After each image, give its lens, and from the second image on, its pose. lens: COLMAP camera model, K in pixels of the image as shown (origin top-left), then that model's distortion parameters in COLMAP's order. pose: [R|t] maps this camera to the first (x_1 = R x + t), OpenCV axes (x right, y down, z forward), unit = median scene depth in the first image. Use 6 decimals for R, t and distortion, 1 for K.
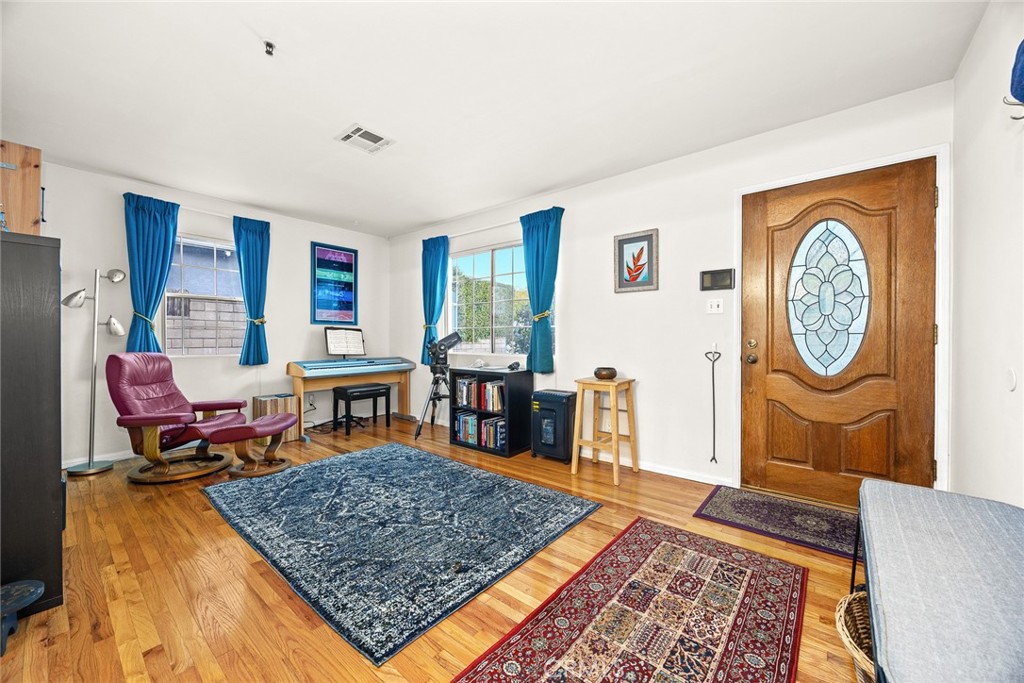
lens RADIAL K [[396.4, 0, 511.2], [0, 396.4, 338.3], [0, 0, 1]] dist [0.000308, 0.000025]
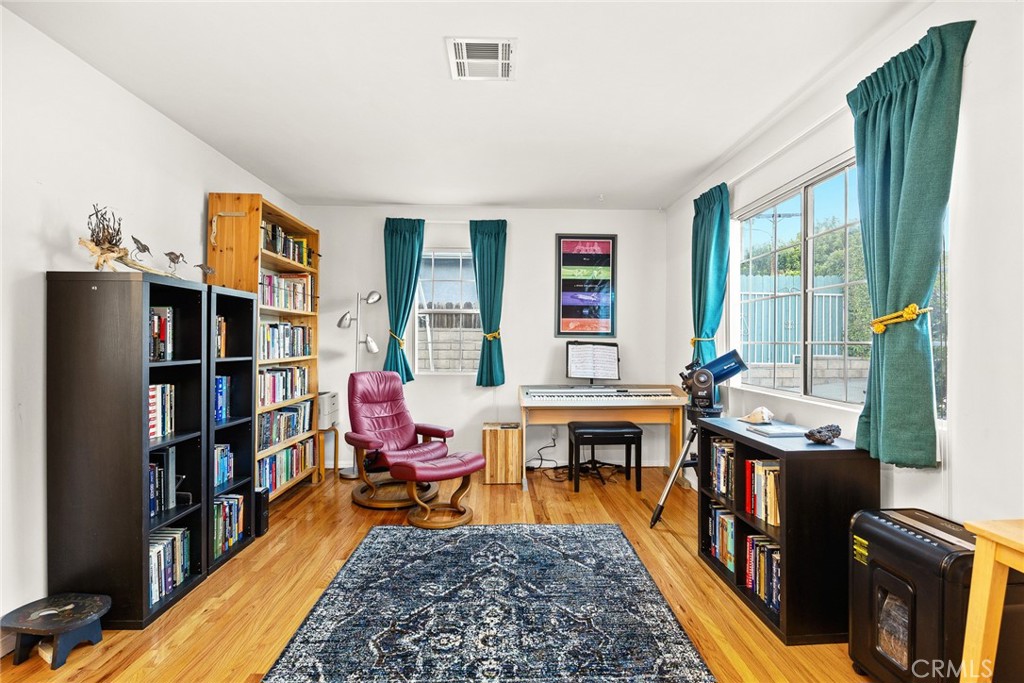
lens RADIAL K [[461.1, 0, 511.6], [0, 461.1, 341.2], [0, 0, 1]] dist [-0.014895, 0.001338]
pose [[0.661358, 0.000322, -0.750070, 0.164145], [-0.004702, 0.999982, -0.003717, -0.031525], [0.750056, 0.005985, 0.661347, 0.410002]]
